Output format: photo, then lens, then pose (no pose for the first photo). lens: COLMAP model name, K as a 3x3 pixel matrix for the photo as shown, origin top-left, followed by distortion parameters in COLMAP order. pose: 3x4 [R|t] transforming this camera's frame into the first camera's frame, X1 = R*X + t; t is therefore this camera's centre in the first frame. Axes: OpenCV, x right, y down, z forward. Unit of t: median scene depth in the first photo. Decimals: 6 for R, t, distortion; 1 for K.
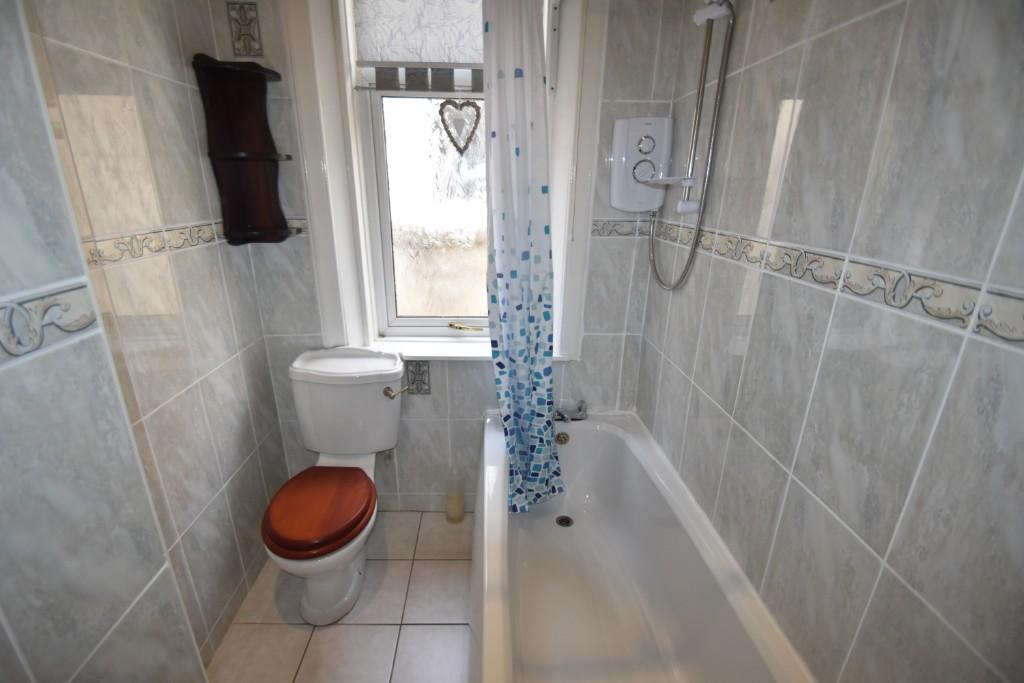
lens RADIAL K [[457.4, 0, 489.8], [0, 457.4, 351.5], [0, 0, 1]] dist [0.017271, -0.015964]
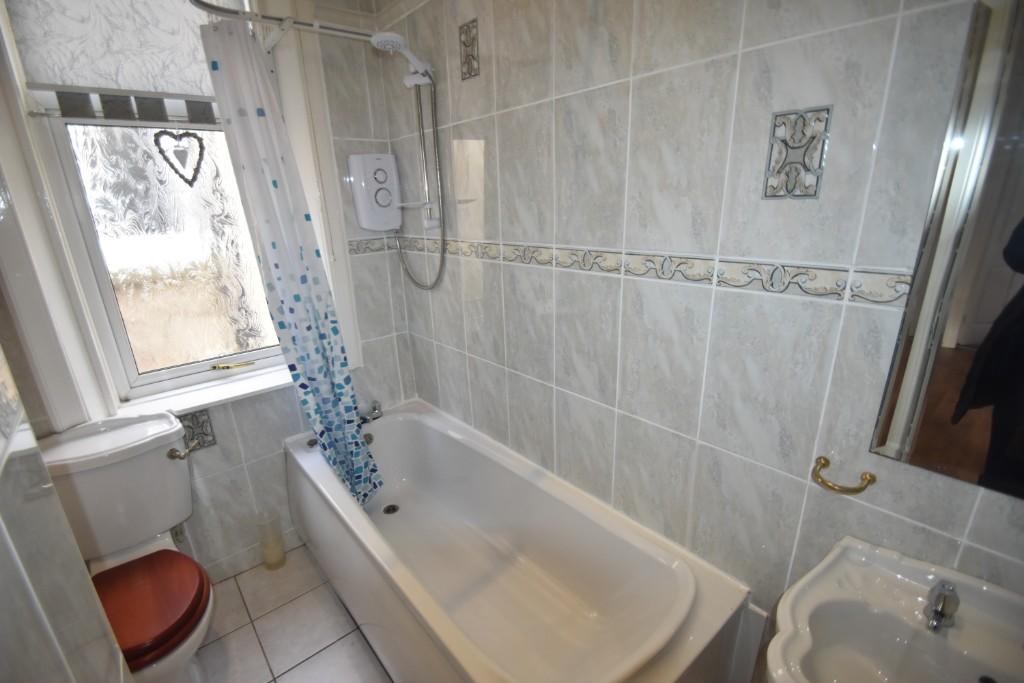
lens RADIAL K [[457.4, 0, 489.8], [0, 457.4, 351.5], [0, 0, 1]] dist [0.017271, -0.015964]
pose [[0.784609, -0.235582, 0.573489, -0.217822], [0.255800, 0.965602, 0.046690, 0.013008], [-0.564762, 0.110065, 0.817881, -0.092214]]
